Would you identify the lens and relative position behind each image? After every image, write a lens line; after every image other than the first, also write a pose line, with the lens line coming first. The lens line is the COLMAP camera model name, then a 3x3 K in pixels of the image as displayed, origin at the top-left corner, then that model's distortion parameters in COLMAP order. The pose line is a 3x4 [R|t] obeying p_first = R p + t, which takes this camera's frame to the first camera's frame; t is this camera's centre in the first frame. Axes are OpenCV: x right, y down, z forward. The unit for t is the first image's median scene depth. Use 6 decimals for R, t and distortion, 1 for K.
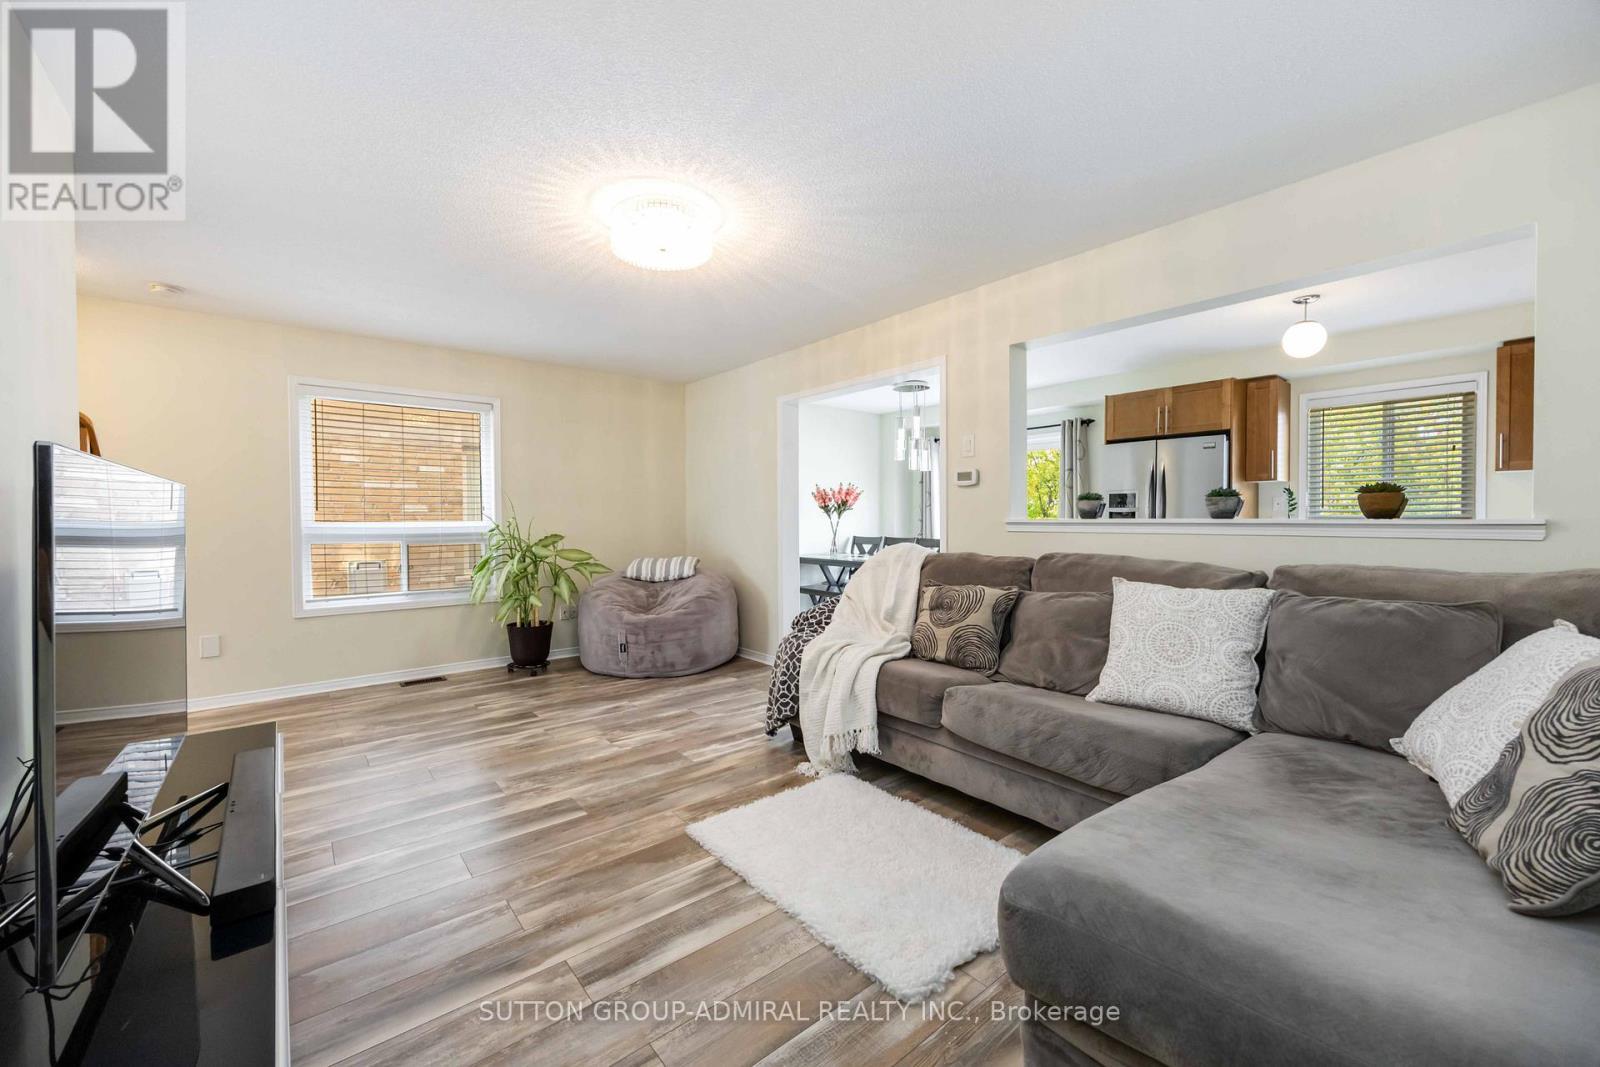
lens RADIAL K [[631.2, 0, 813.9], [0, 631.2, 533.5], [0, 0, 1]] dist [-0.001696, 0.000529]
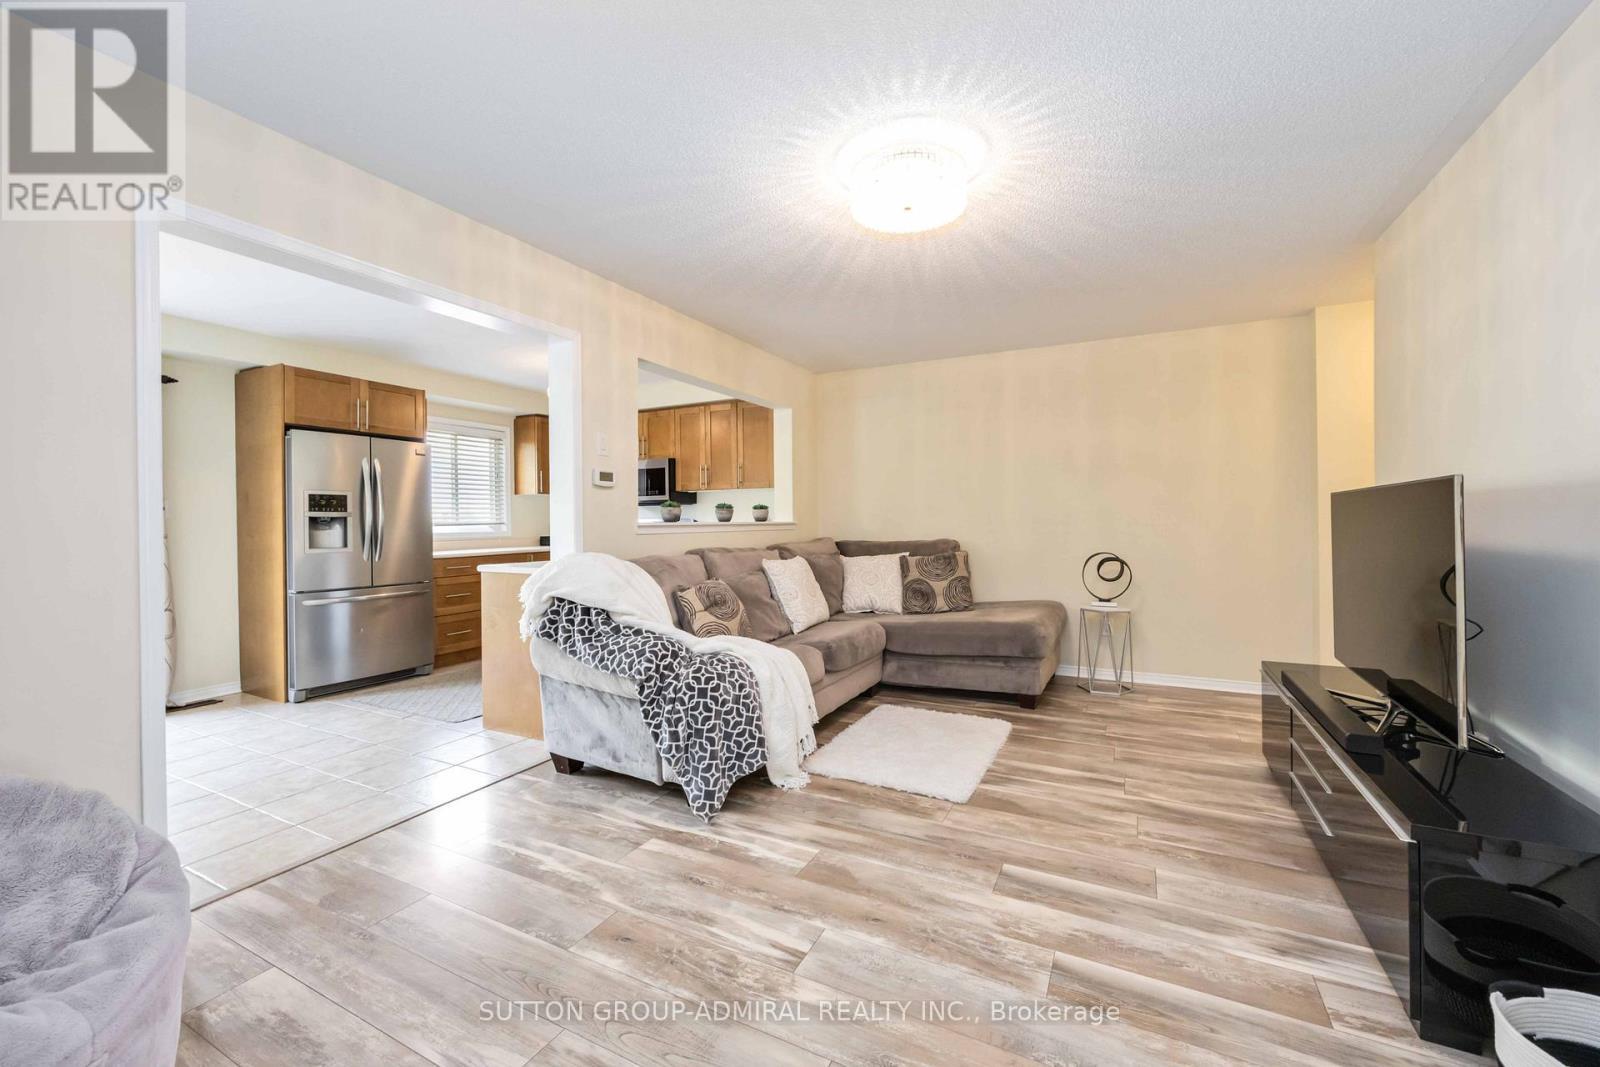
lens RADIAL K [[631.2, 0, 805.9], [0, 631.2, 525.2], [0, 0, 1]] dist [-0.001696, 0.000529]
pose [[-0.376978, -0.000504, 0.926222, -0.855130], [0.031422, 0.999417, 0.013332, -0.026267], [-0.925689, 0.034129, -0.376742, 1.268643]]
